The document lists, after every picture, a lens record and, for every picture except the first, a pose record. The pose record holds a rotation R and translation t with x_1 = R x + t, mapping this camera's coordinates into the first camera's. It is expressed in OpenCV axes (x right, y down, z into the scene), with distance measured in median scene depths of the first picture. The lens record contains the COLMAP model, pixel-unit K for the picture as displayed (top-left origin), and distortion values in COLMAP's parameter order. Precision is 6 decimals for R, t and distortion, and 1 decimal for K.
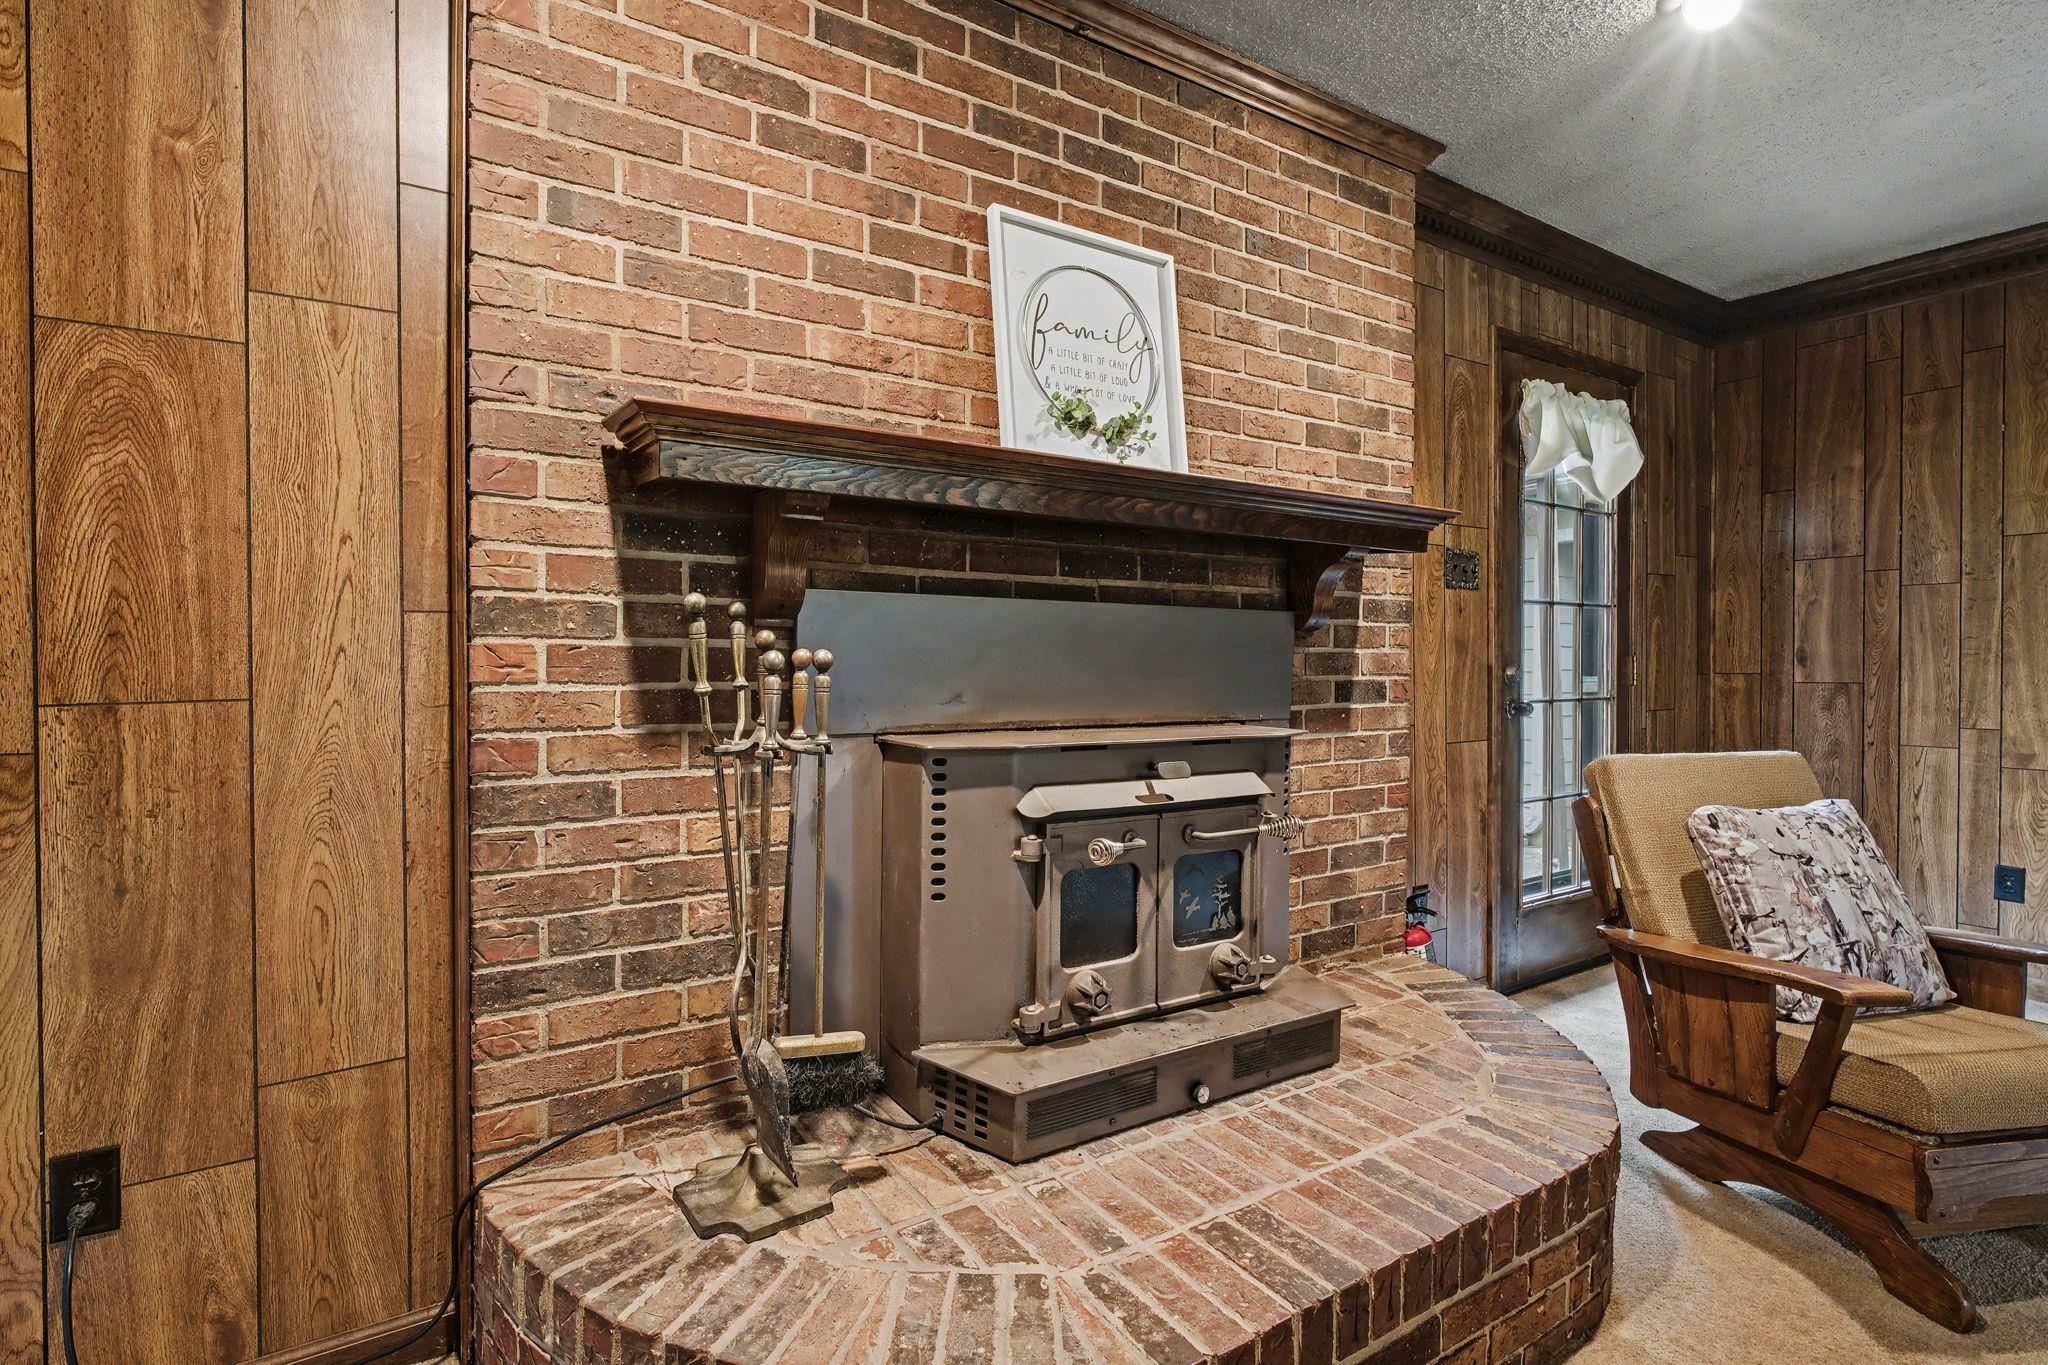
lens RADIAL K [[963.0, 0, 1024.0], [0, 963.0, 682.5], [0, 0, 1]] dist [-0.007512, 0.000084]
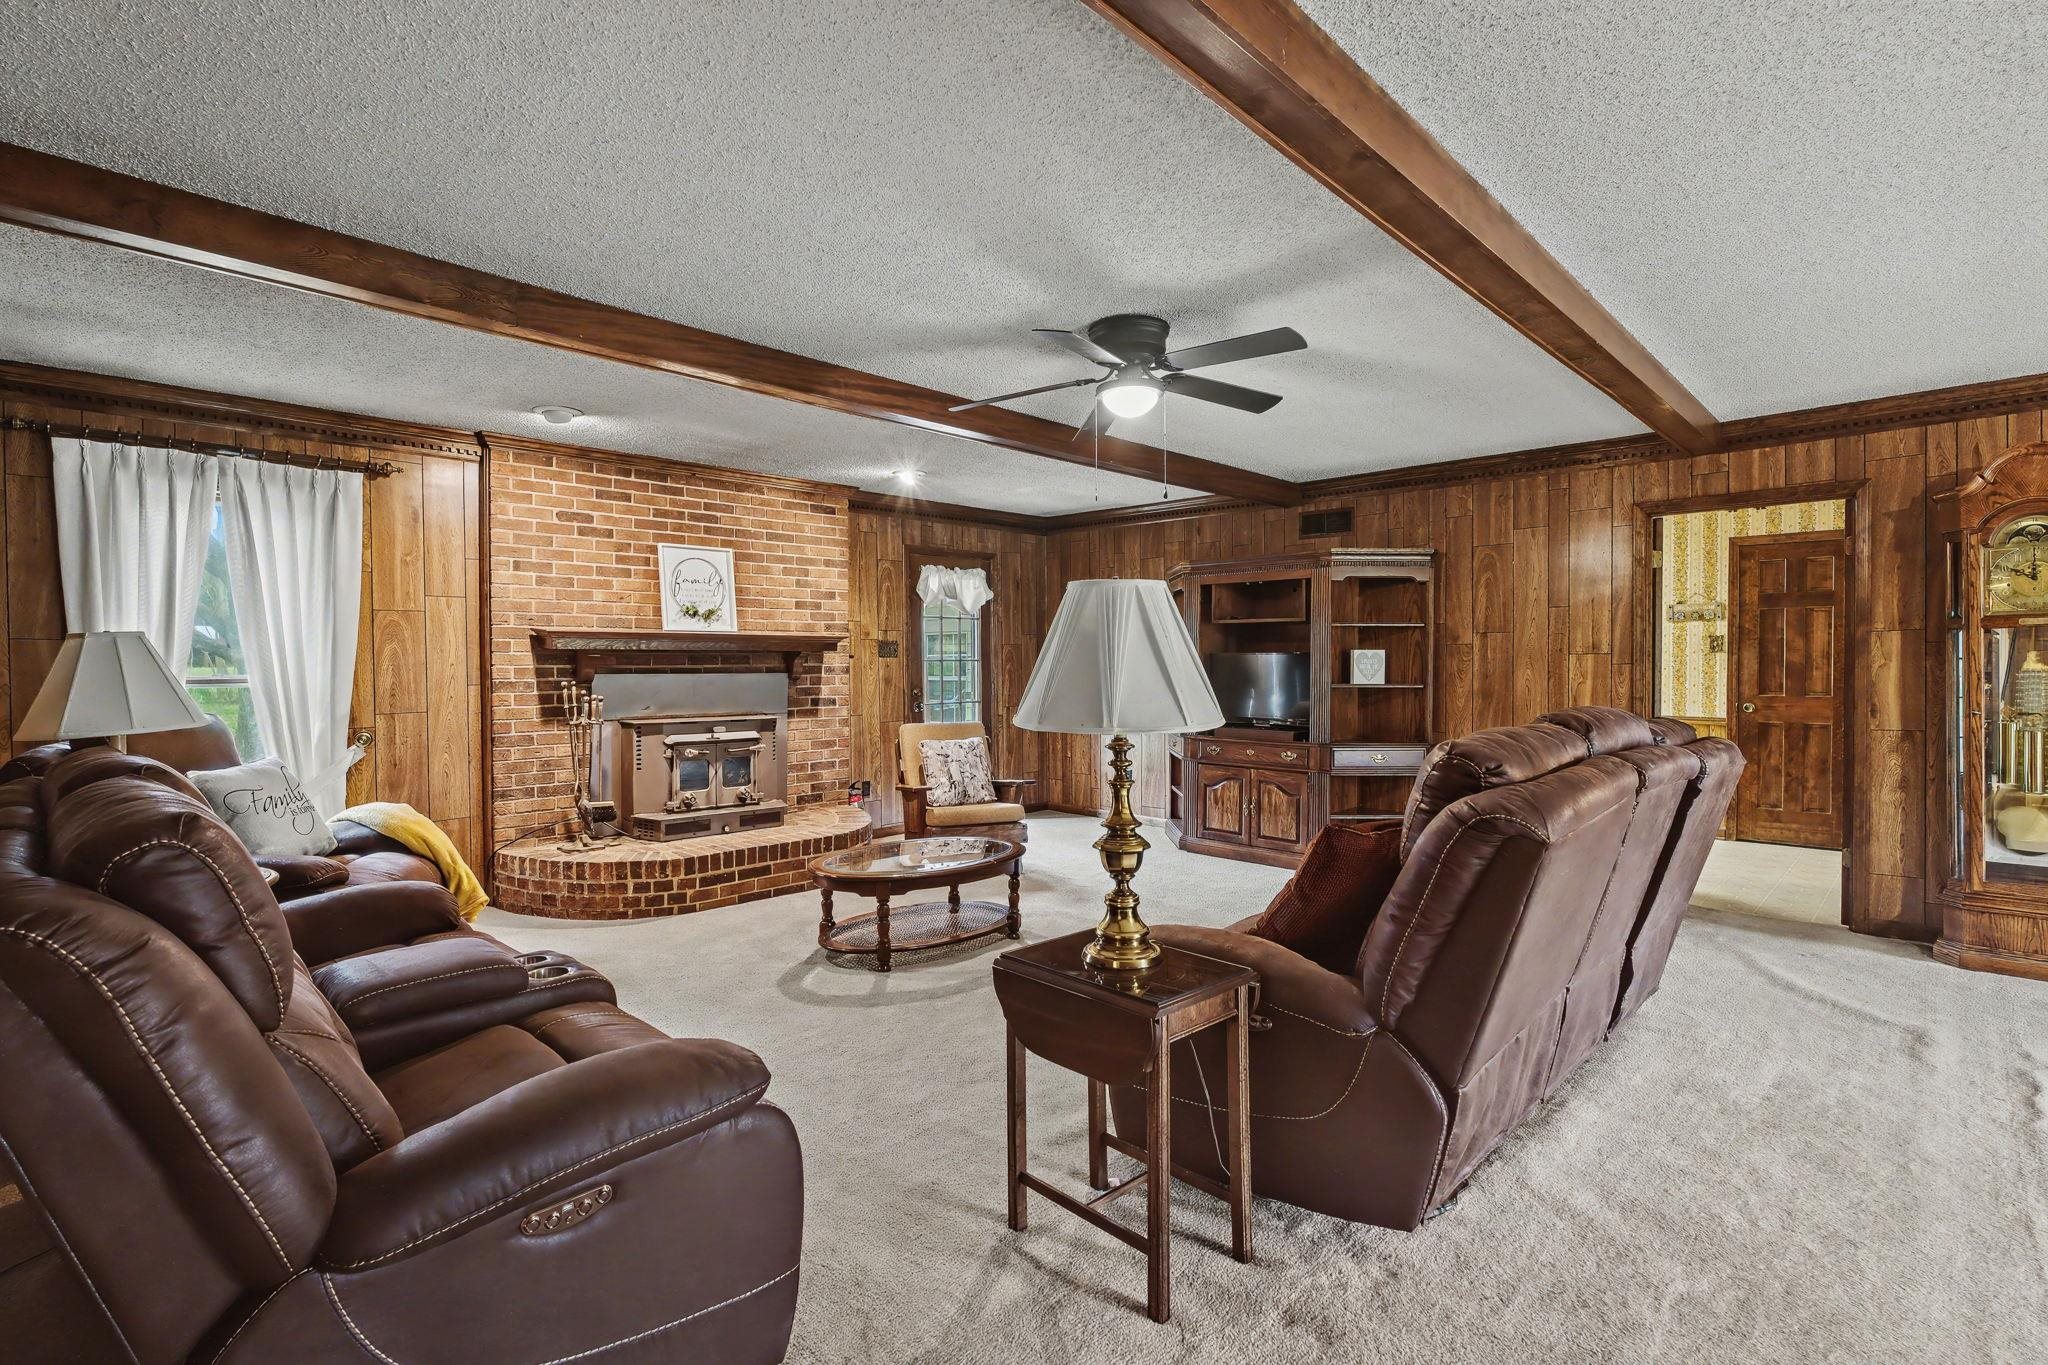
lens RADIAL K [[948.9, 0, 1024.0], [0, 948.9, 682.5], [0, 0, 1]] dist [-0.002917, -0.000064]
pose [[0.974816, -0.009131, 0.222824, 0.435979], [0.008923, 0.999958, 0.001939, -0.060461], [-0.222832, 0.000098, 0.974857, -2.256664]]
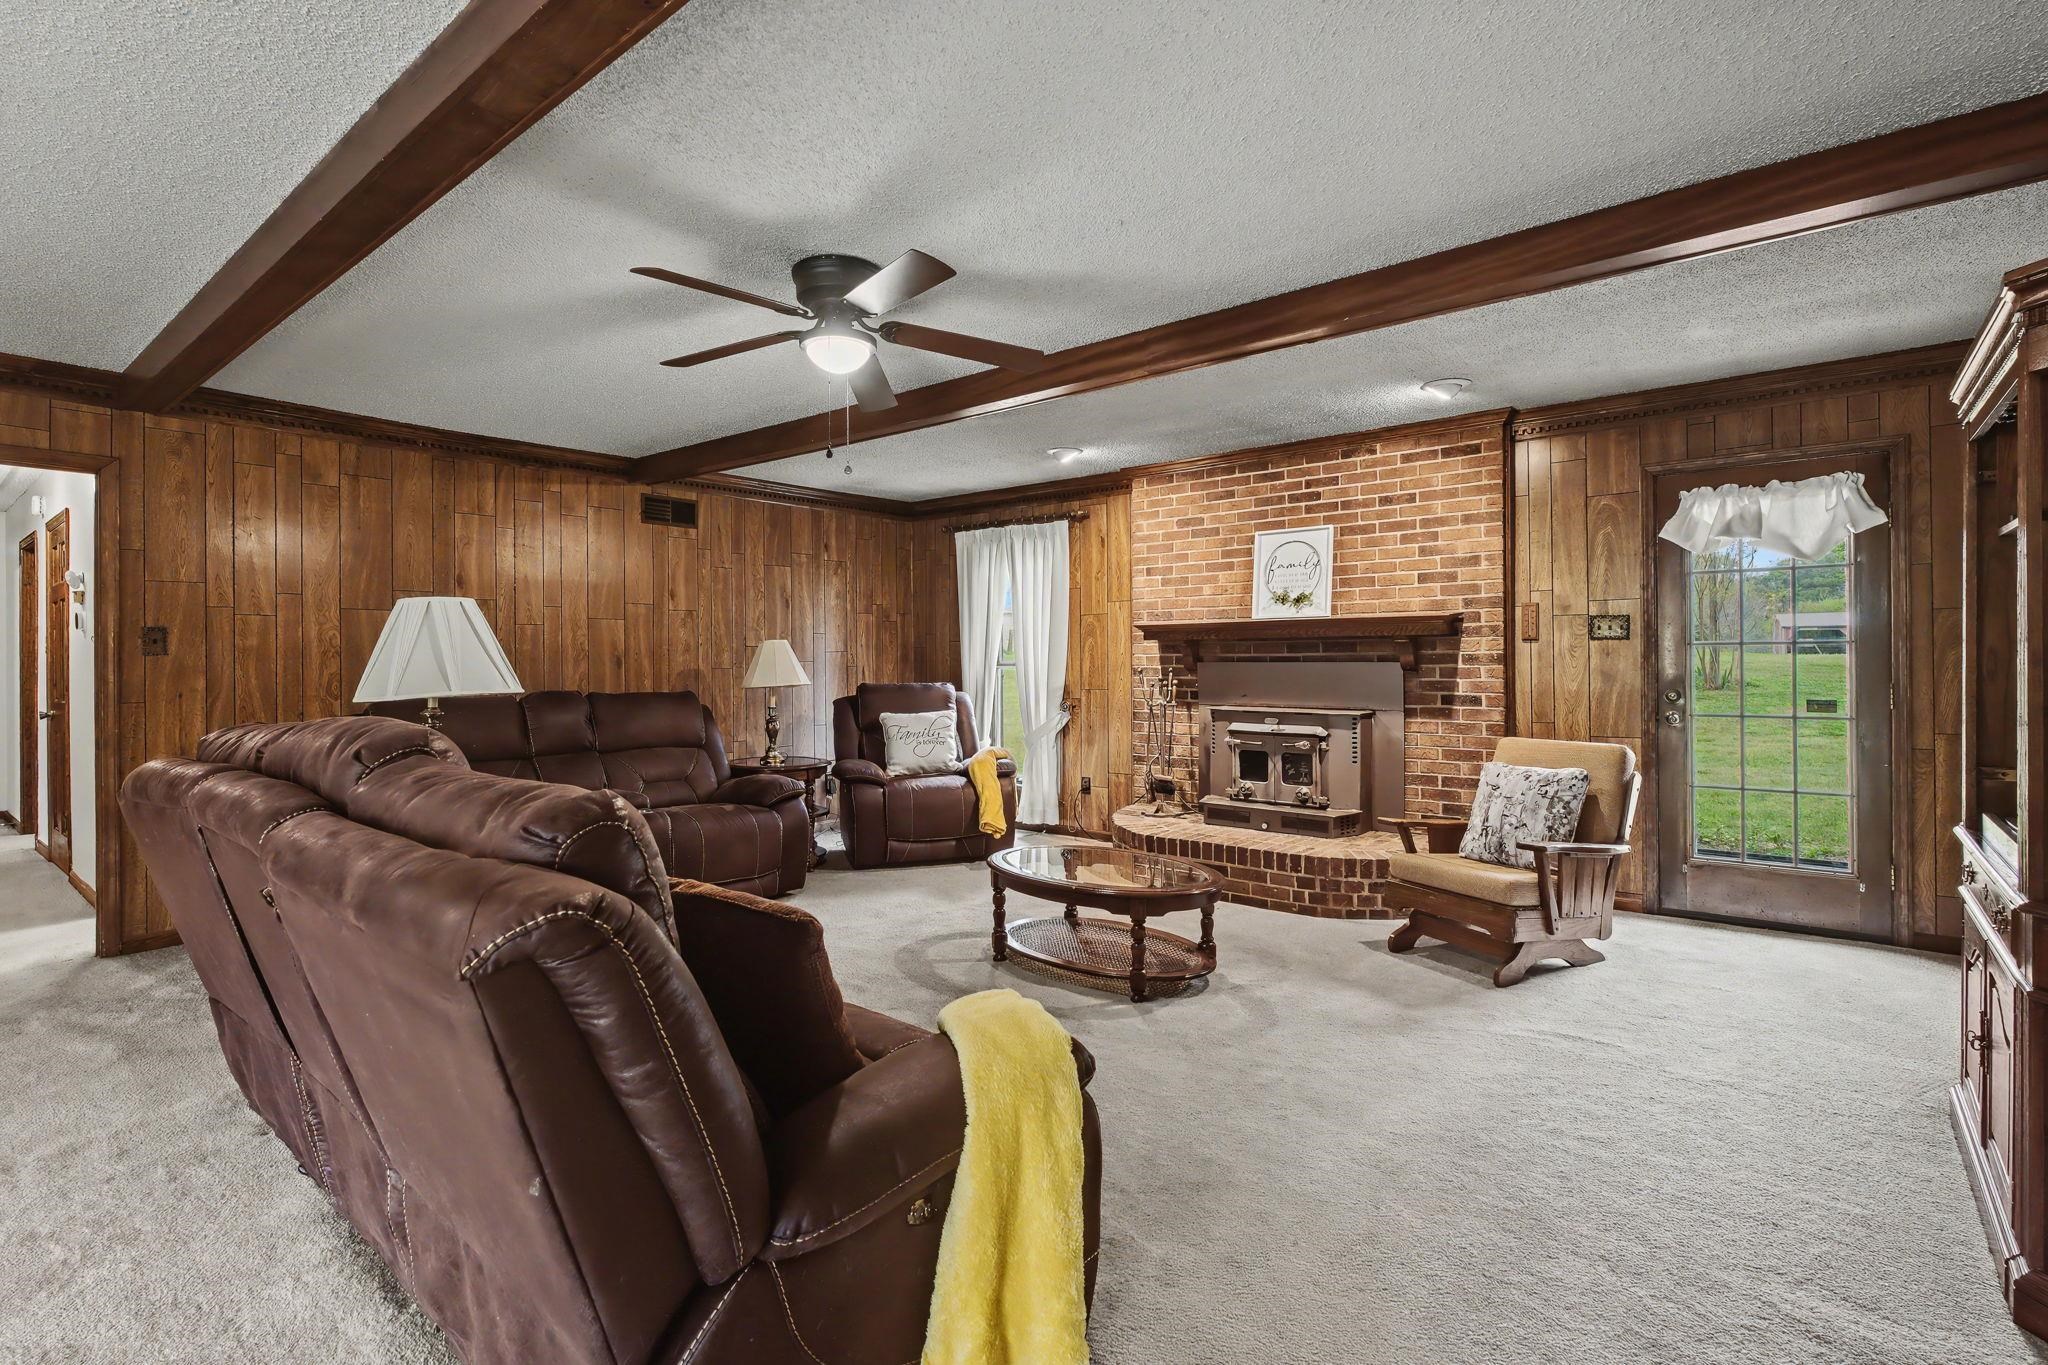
lens RADIAL K [[978.5, 0, 1018.0], [0, 978.5, 654.8], [0, 0, 1]] dist [-0.001649, 0.000181]
pose [[0.309883, -0.005860, -0.950757, 2.808135], [-0.010858, 0.999894, -0.009701, -0.077652], [0.950713, 0.013329, 0.309786, -0.697138]]
